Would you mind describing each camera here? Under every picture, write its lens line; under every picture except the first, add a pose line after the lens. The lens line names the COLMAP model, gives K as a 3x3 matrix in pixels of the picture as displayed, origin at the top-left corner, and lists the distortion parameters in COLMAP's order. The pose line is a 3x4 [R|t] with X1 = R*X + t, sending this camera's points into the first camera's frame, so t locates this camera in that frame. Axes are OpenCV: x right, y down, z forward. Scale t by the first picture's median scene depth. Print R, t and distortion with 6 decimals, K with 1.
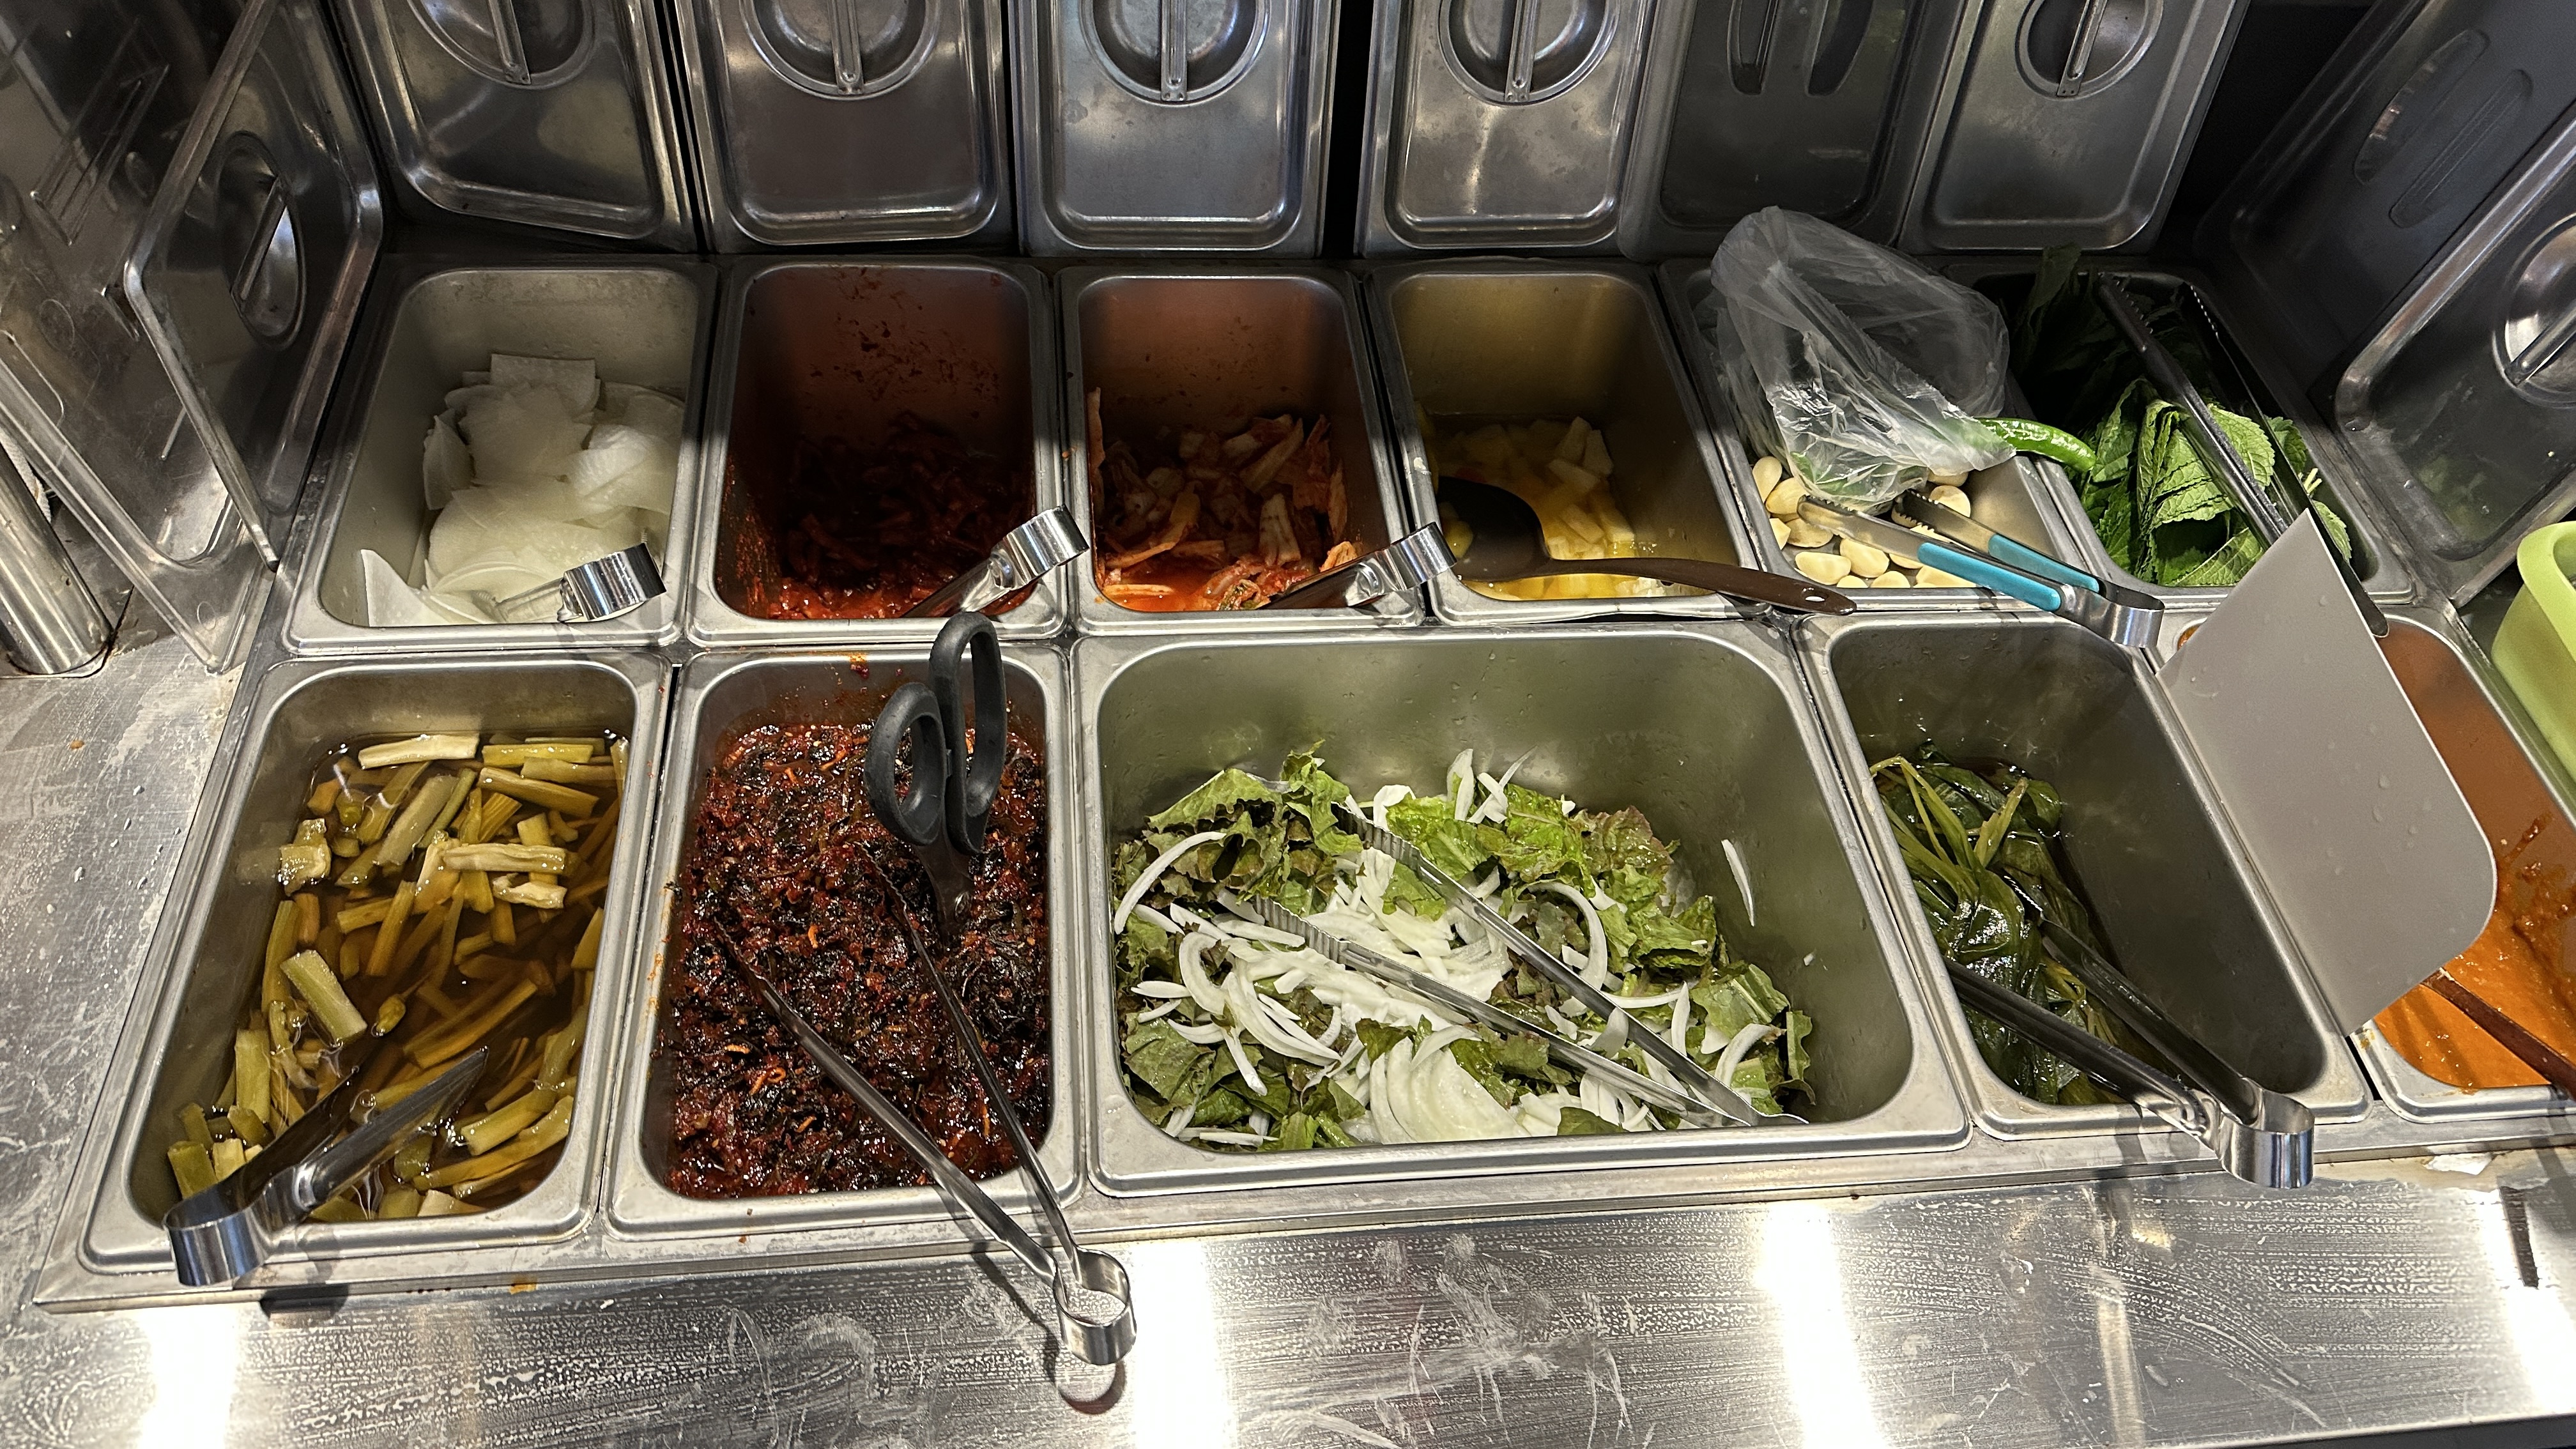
lens RADIAL K [[1812.3, 0, 1288.0], [0, 1812.3, 724.5], [0, 0, 1]] dist [0.101673, -0.188756]
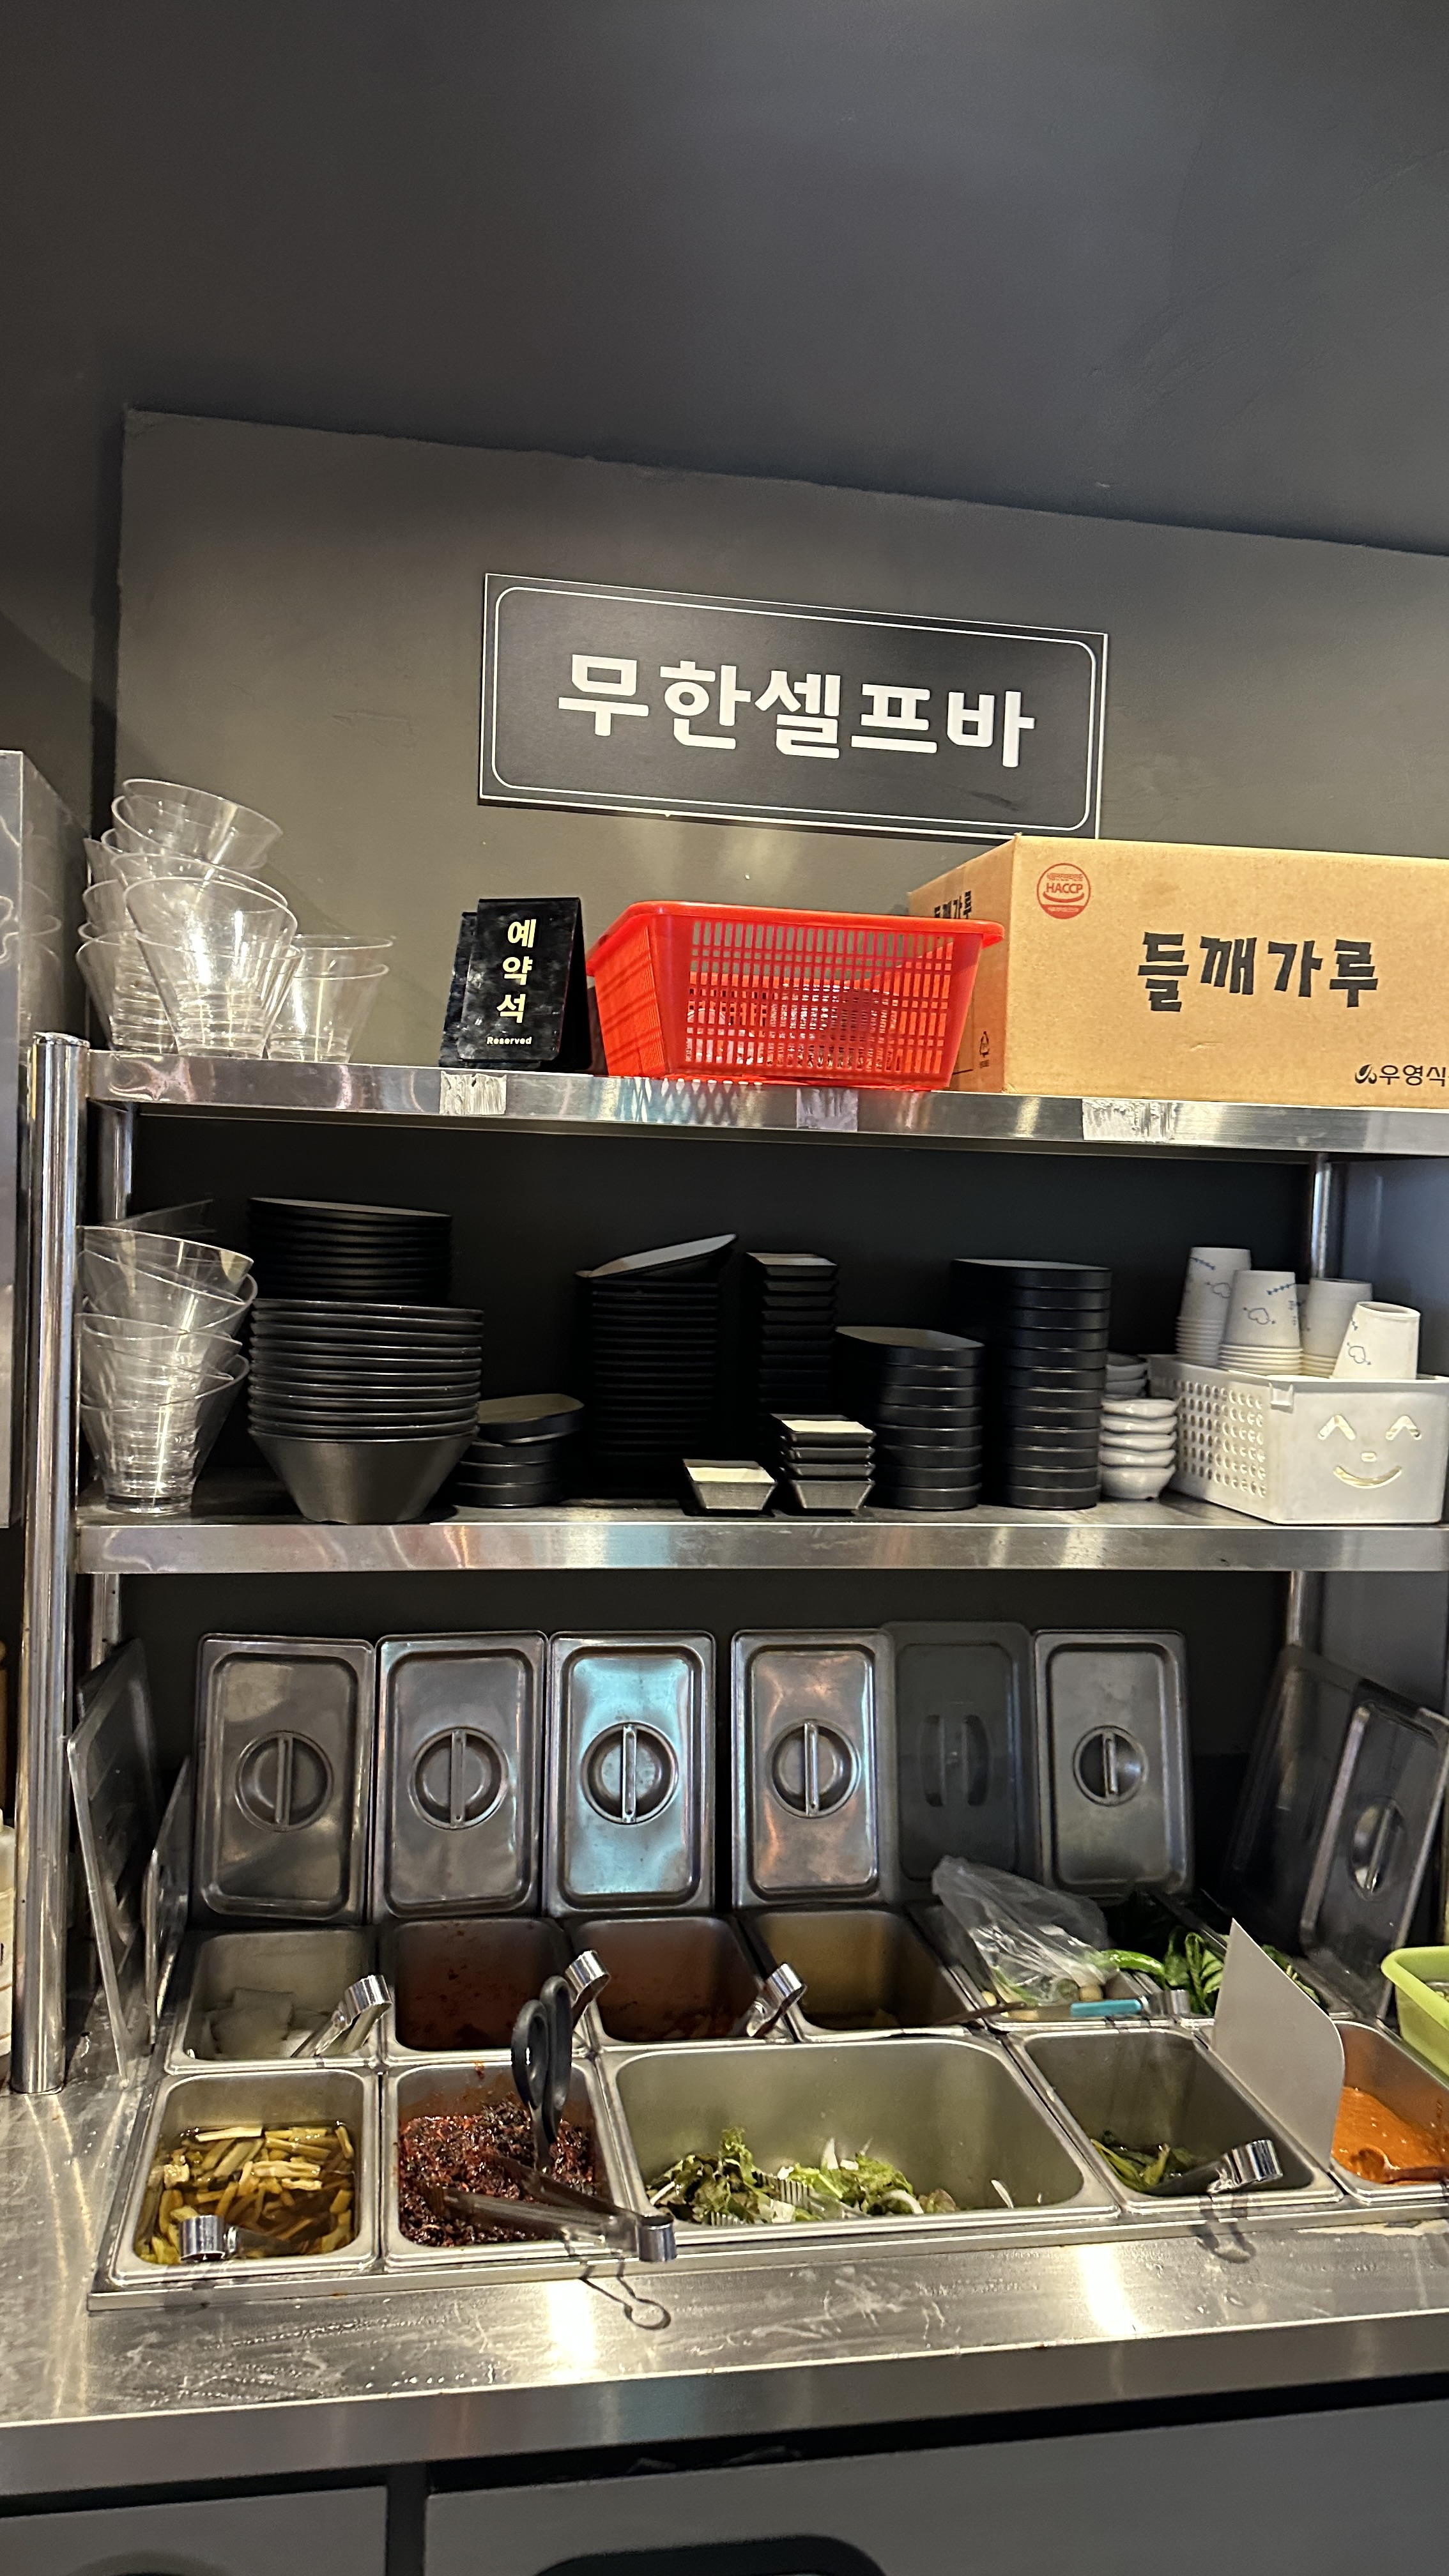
lens RADIAL K [[1821.0, 0, 774.0], [0, 1821.0, 1286.9], [0, 0, 1]] dist [-0.026538, 0.001103]
pose [[0.993476, -0.045991, 0.104360, -0.085521], [0.108019, 0.672978, -0.731732, 0.672618], [-0.036579, 0.738231, 0.673555, -0.662180]]
